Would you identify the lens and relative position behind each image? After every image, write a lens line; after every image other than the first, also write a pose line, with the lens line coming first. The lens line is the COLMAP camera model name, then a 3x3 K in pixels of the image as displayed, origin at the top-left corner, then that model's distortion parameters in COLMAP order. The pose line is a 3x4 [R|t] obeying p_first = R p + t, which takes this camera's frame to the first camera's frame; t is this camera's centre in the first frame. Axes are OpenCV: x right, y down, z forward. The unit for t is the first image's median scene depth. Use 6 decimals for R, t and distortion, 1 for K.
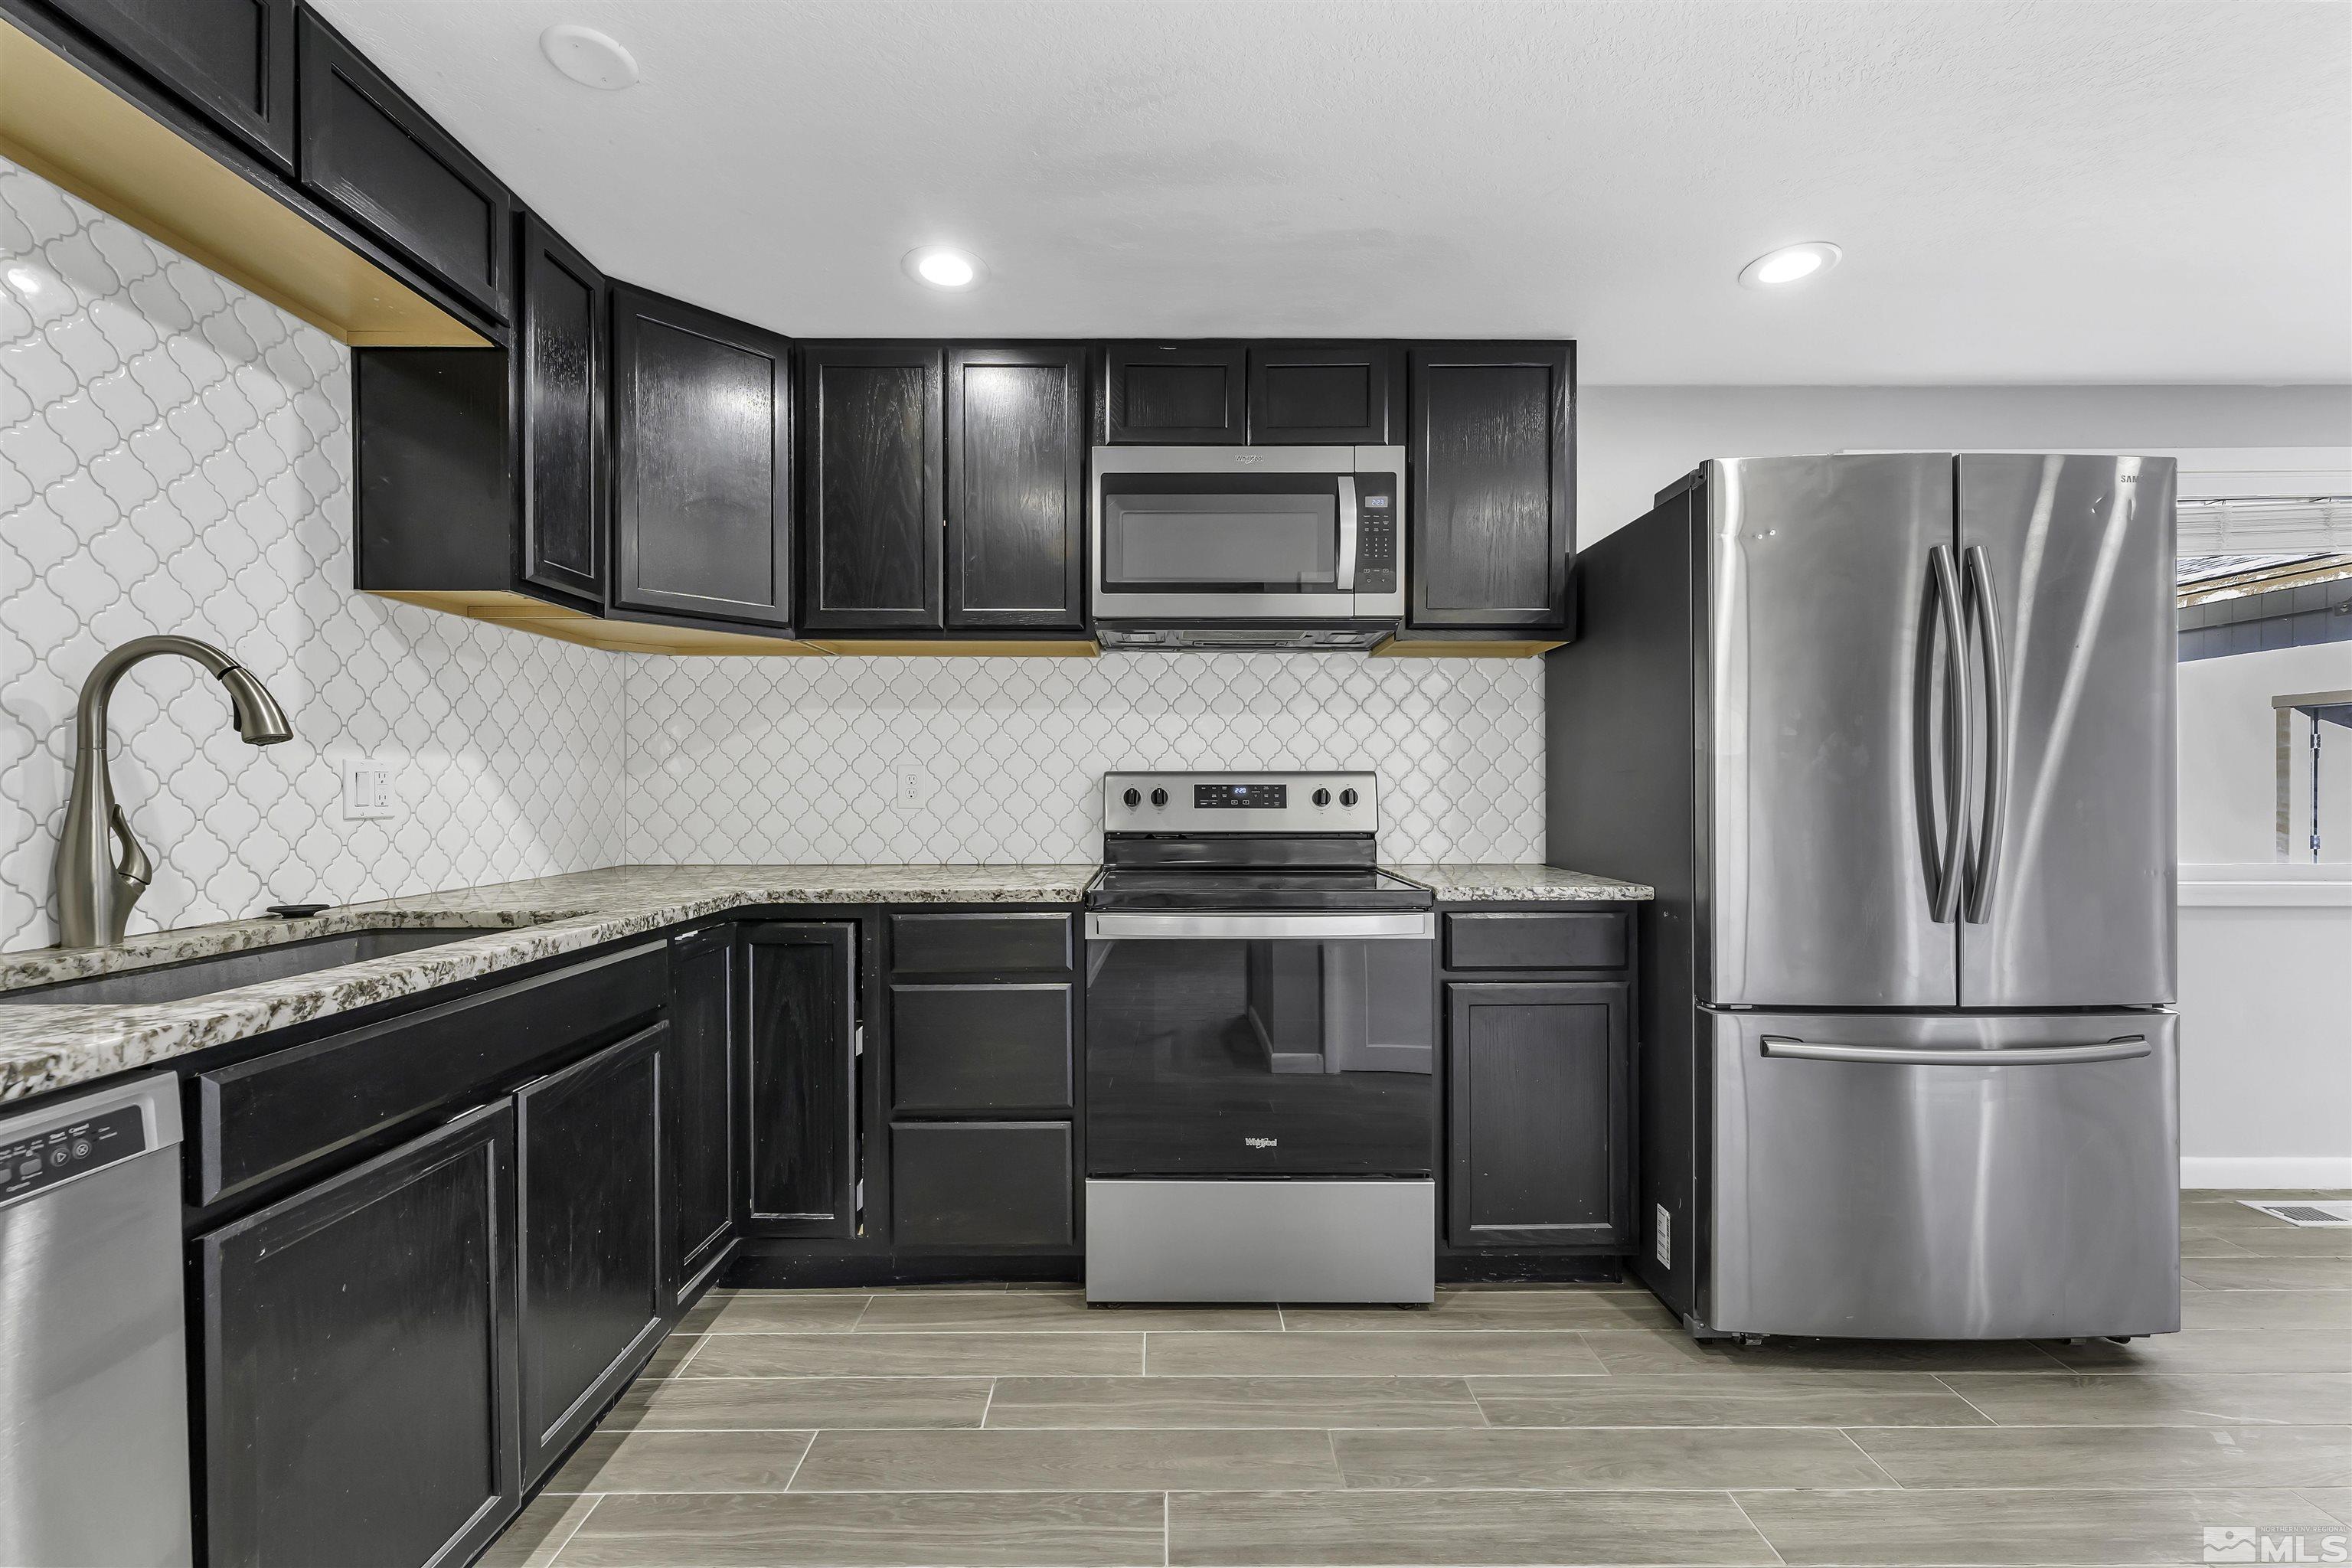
lens RADIAL K [[953.2, 0, 1167.4], [0, 953.2, 793.2], [0, 0, 1]] dist [0.000863, 0.000302]
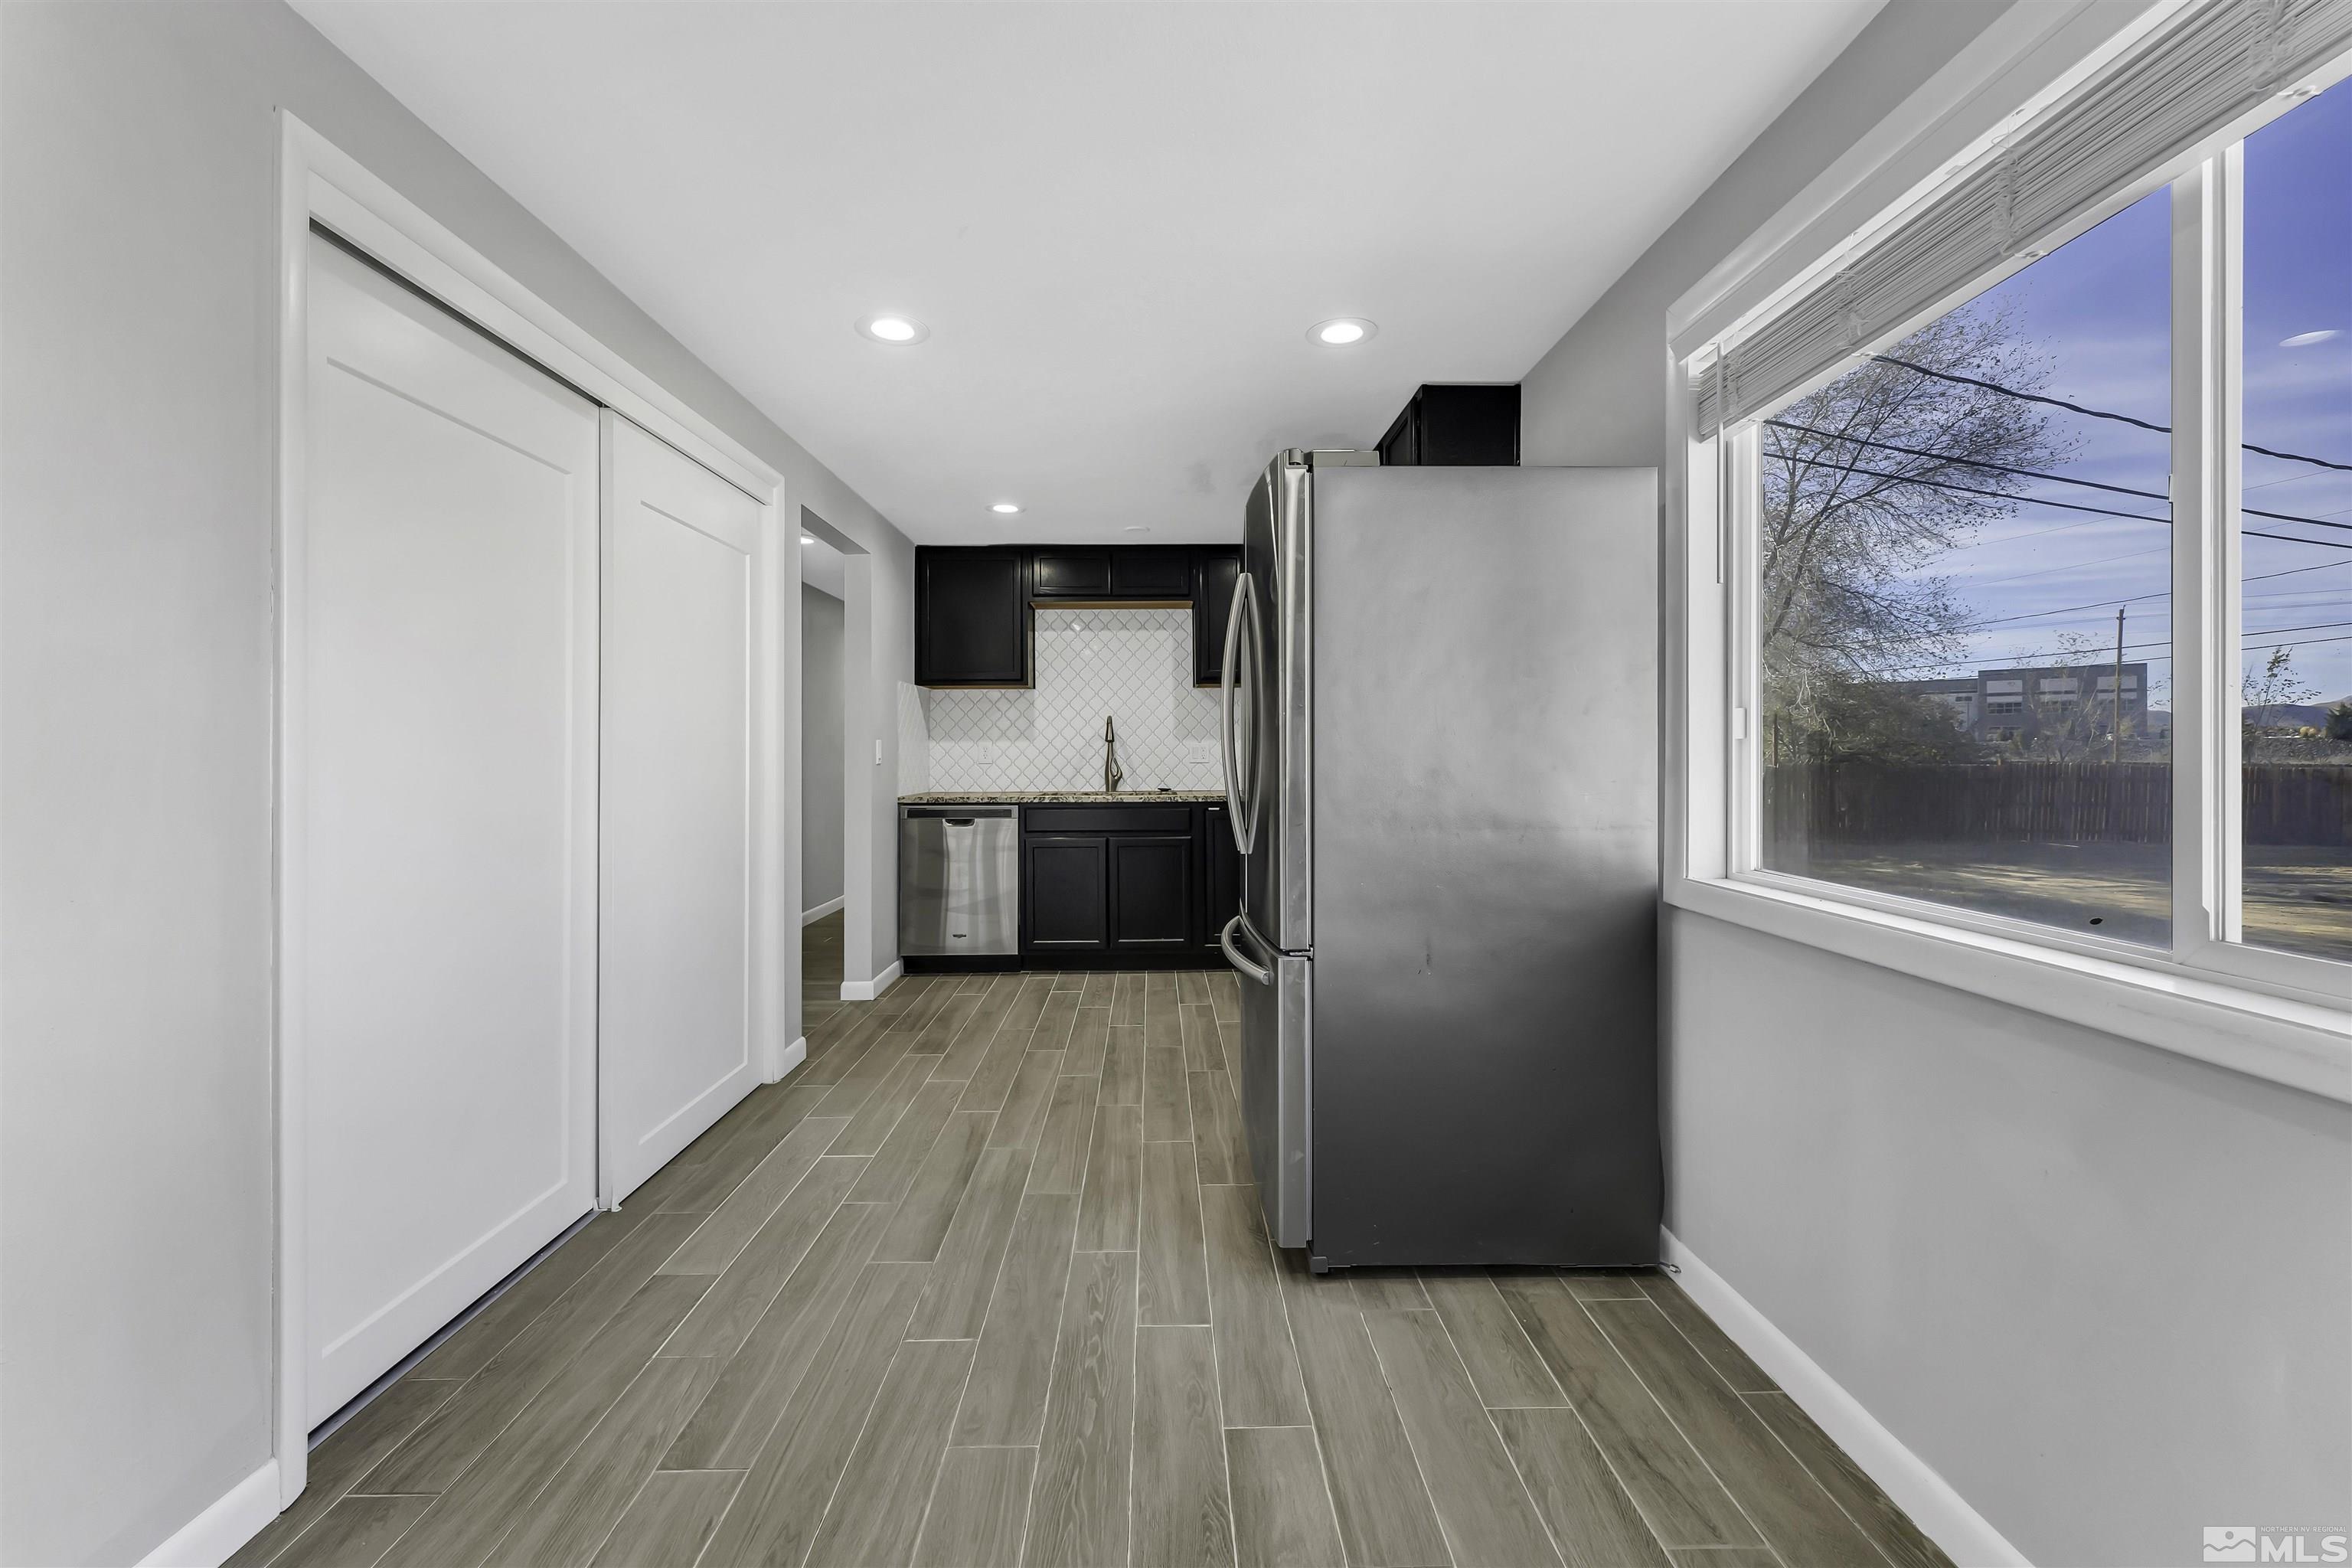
lens RADIAL K [[953.2, 0, 1178.2], [0, 953.2, 760.2], [0, 0, 1]] dist [0.000863, 0.000302]
pose [[0.023732, 0.008943, -0.999678, 1.913614], [0.004121, 0.999951, 0.009043, -0.007838], [0.999710, -0.004335, 0.023694, 0.763992]]
